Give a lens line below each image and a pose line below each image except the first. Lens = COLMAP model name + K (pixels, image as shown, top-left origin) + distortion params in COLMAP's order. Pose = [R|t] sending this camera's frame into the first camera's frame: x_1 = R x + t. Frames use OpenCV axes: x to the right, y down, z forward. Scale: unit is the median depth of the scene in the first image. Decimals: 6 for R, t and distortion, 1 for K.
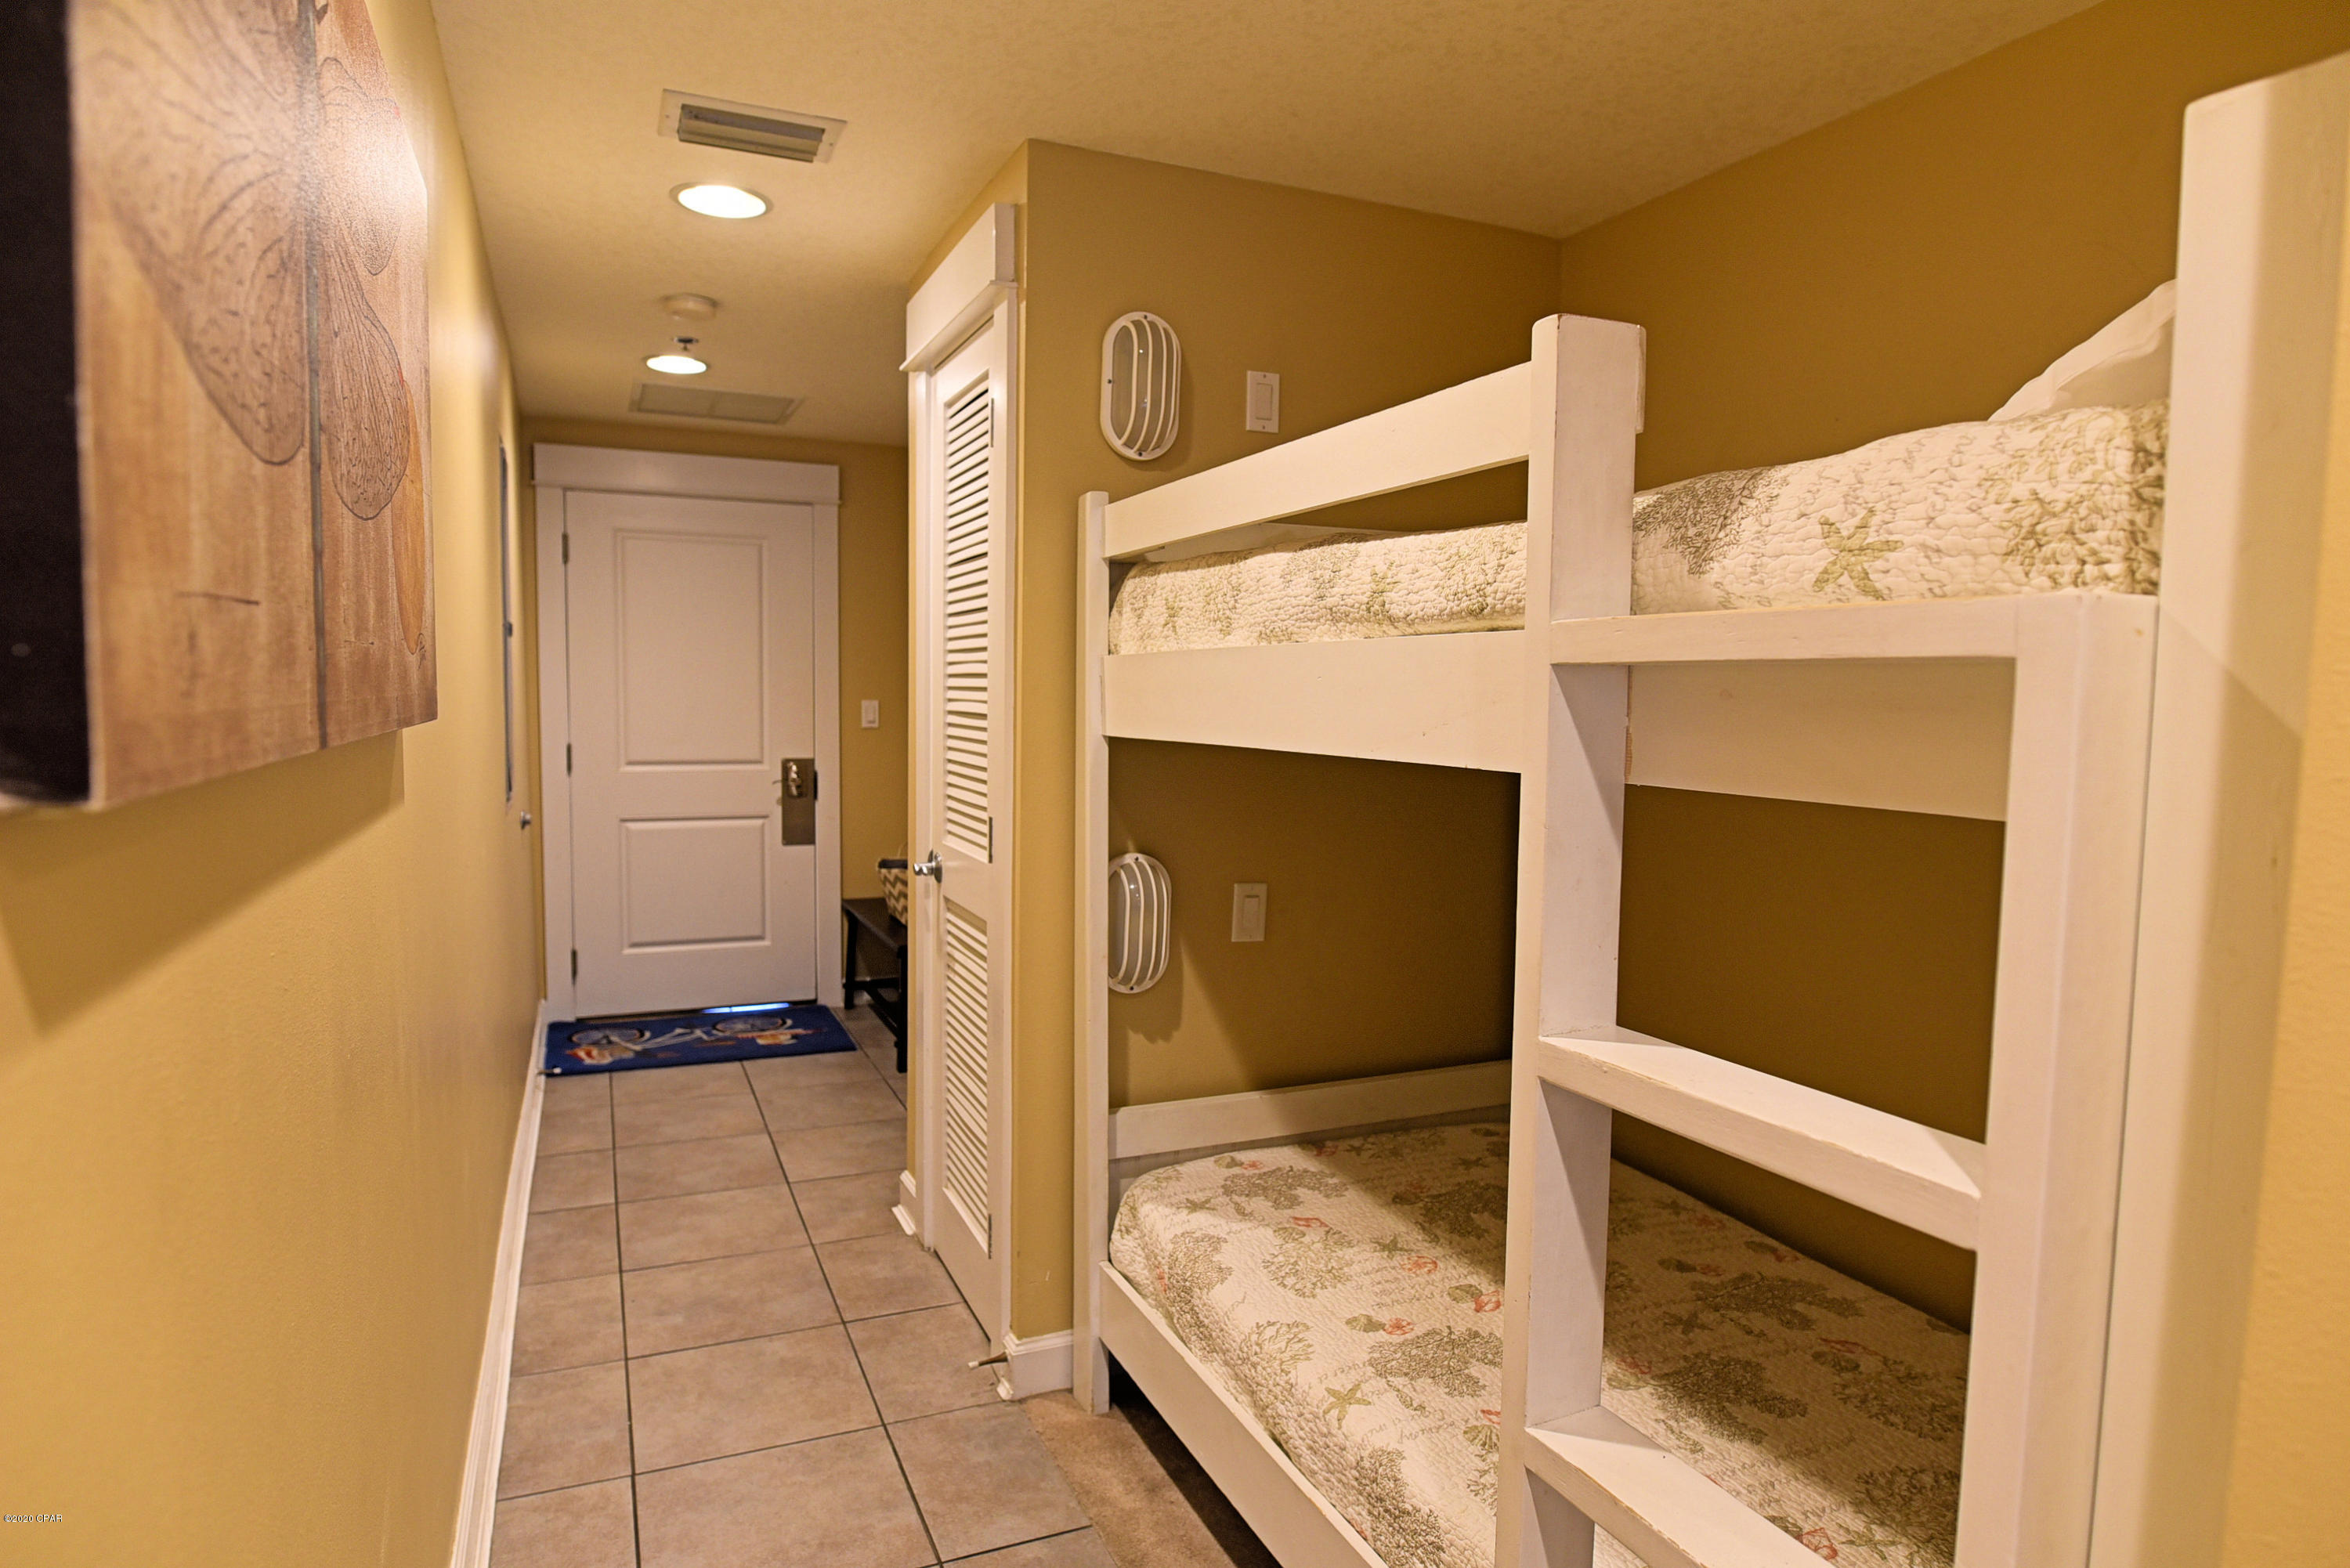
lens RADIAL K [[1351.6, 0, 1182.5], [0, 1351.6, 787.9], [0, 0, 1]] dist [-0.022727, 0.000204]
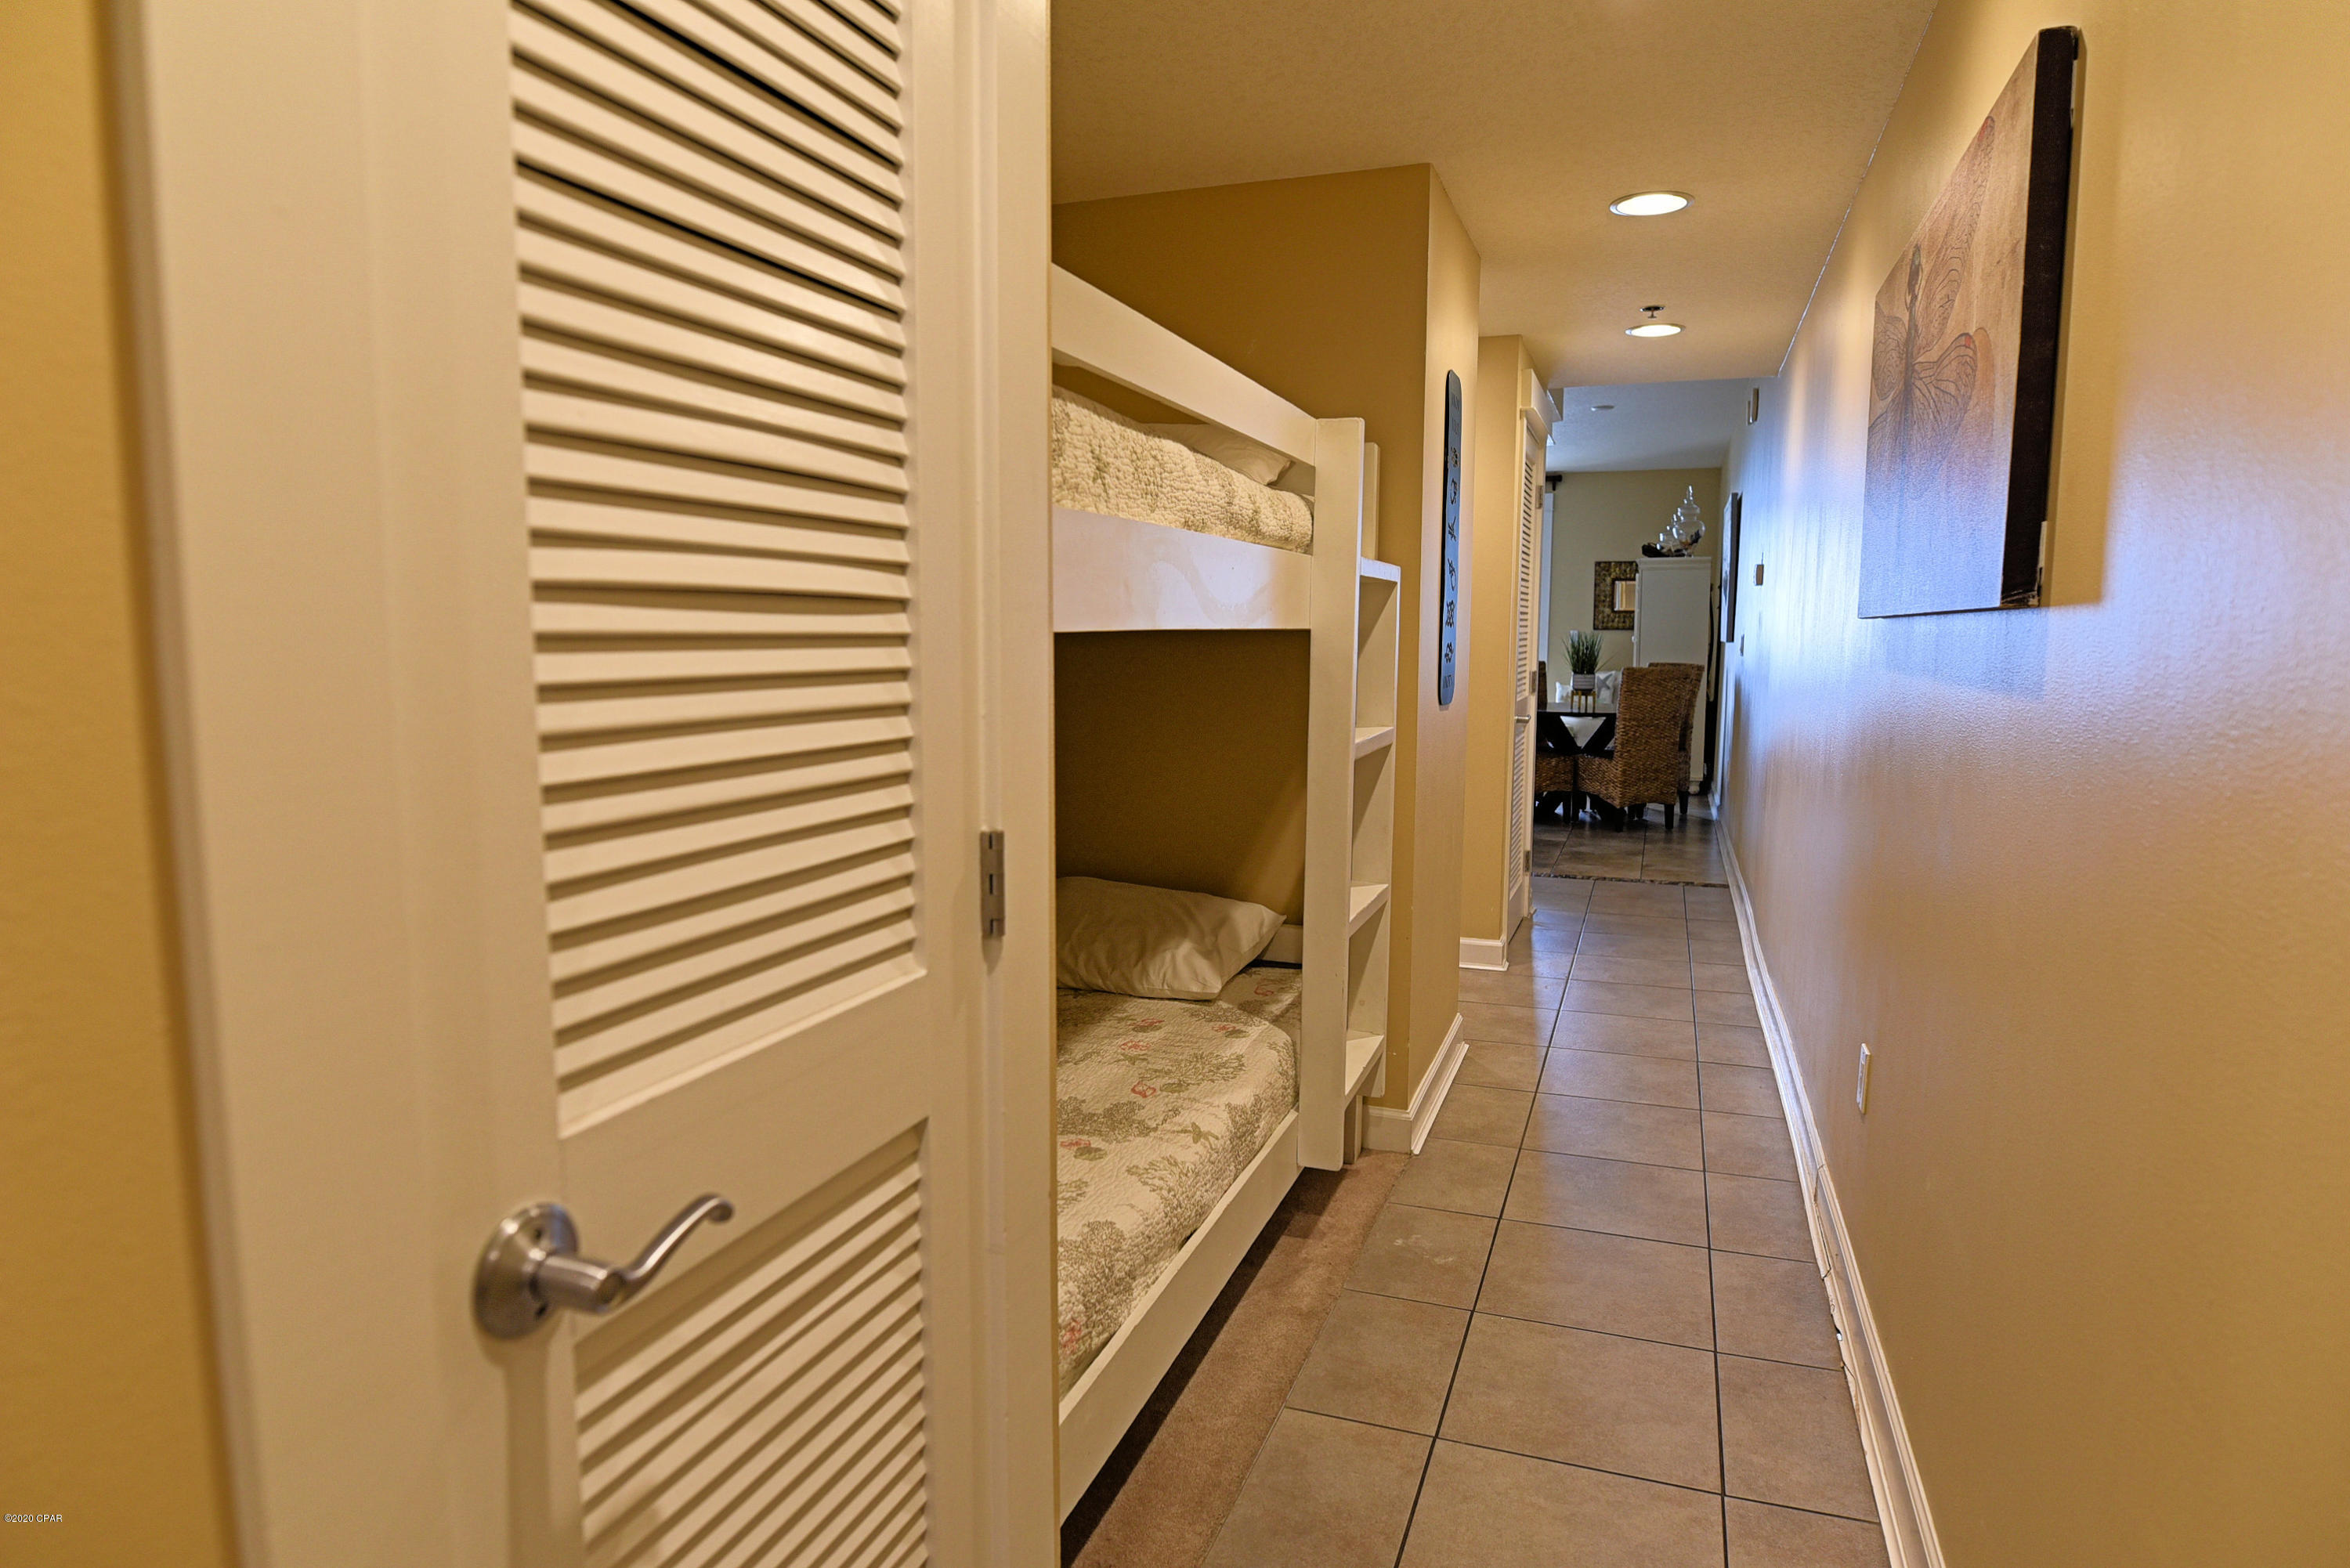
lens RADIAL K [[1351.6, 0, 1182.5], [0, 1351.6, 787.9], [0, 0, 1]] dist [-0.022727, 0.000204]
pose [[-0.724077, -0.099445, 0.682513, -0.484133], [0.035159, 0.982943, 0.180519, -0.070332], [-0.688823, 0.154706, -0.708230, 1.265428]]
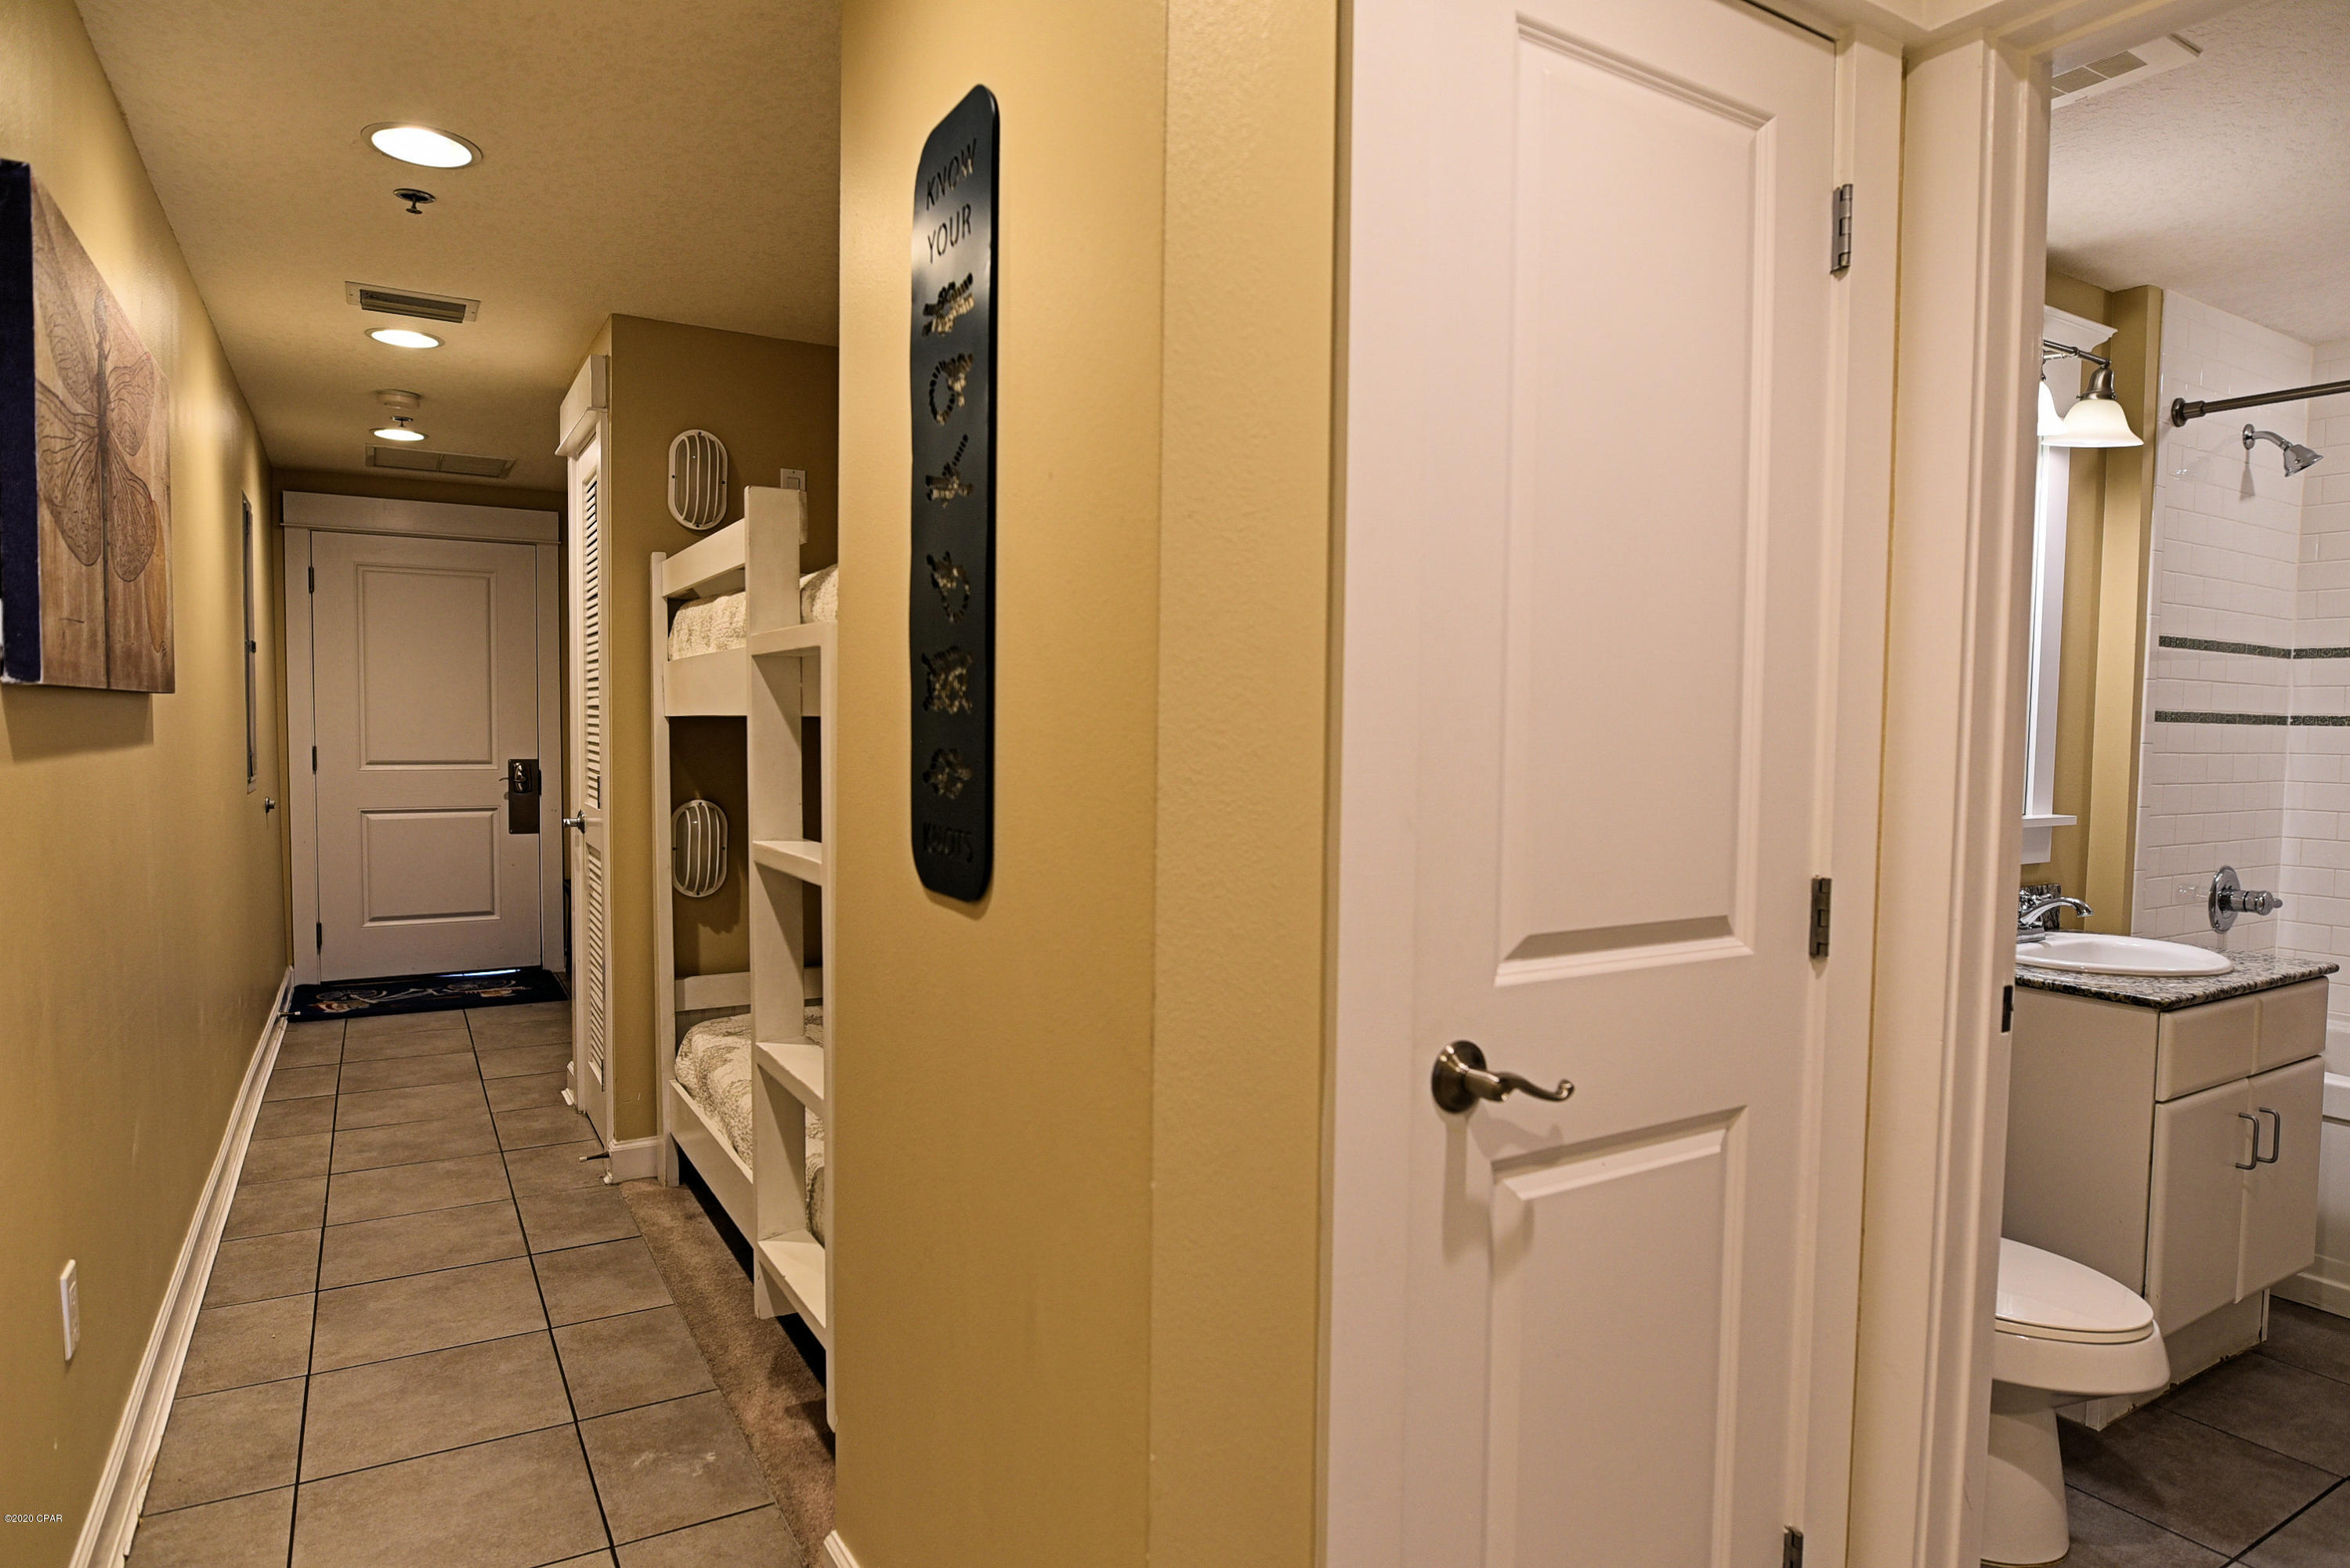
lens RADIAL K [[1351.6, 0, 1182.5], [0, 1351.6, 787.9], [0, 0, 1]] dist [-0.022727, 0.000204]
pose [[0.992410, -0.007857, 0.122722, 0.293415], [0.010444, 0.999736, -0.020450, 0.068763], [-0.122529, 0.021576, 0.992230, -0.483215]]
